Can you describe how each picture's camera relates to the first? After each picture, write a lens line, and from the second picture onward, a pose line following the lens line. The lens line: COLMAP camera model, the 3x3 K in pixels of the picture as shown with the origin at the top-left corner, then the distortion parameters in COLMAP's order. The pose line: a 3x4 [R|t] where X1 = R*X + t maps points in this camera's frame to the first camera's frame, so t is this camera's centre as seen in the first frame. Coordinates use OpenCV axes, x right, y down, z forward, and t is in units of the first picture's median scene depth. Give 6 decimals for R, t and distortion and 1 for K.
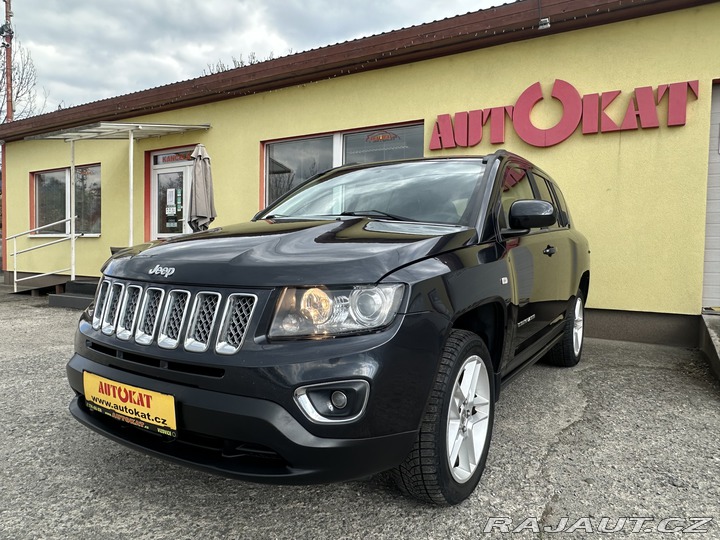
lens RADIAL K [[503.3, 0, 360.0], [0, 503.3, 270.0], [0, 0, 1]] dist [-0.006119, 0.001927]
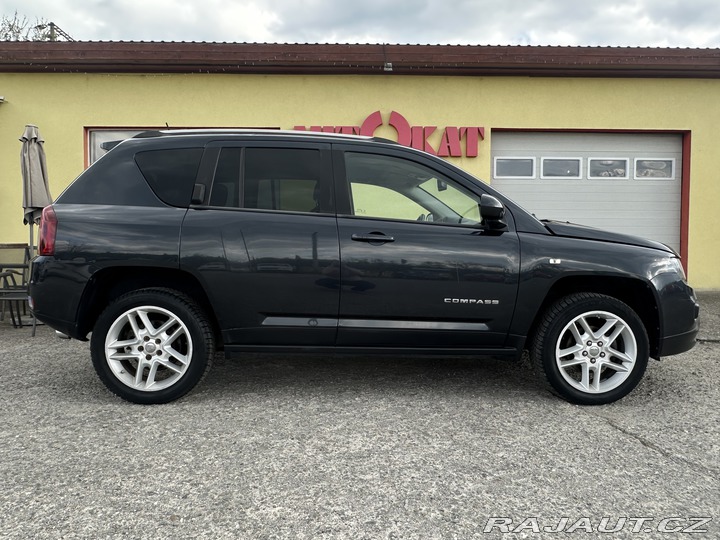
lens RADIAL K [[503.3, 0, 360.0], [0, 503.3, 270.0], [0, 0, 1]] dist [-0.006119, 0.001927]
pose [[0.846770, -0.031376, 0.531034, -0.347576], [0.029715, 0.999490, 0.011674, 0.008665], [-0.531129, 0.005895, 0.847270, -0.037813]]
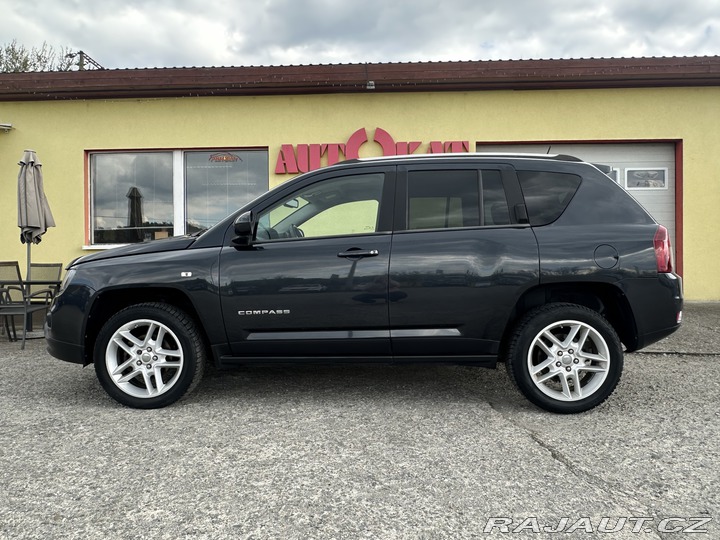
lens RADIAL K [[502.8, 0, 356.9], [0, 502.8, 270.1], [0, 0, 1]] dist [-0.006035, 0.000696]
pose [[0.876711, -0.024534, 0.480391, -0.271436], [0.038114, 0.999102, -0.018532, 0.012298], [-0.479505, 0.034557, 0.876859, -0.098989]]
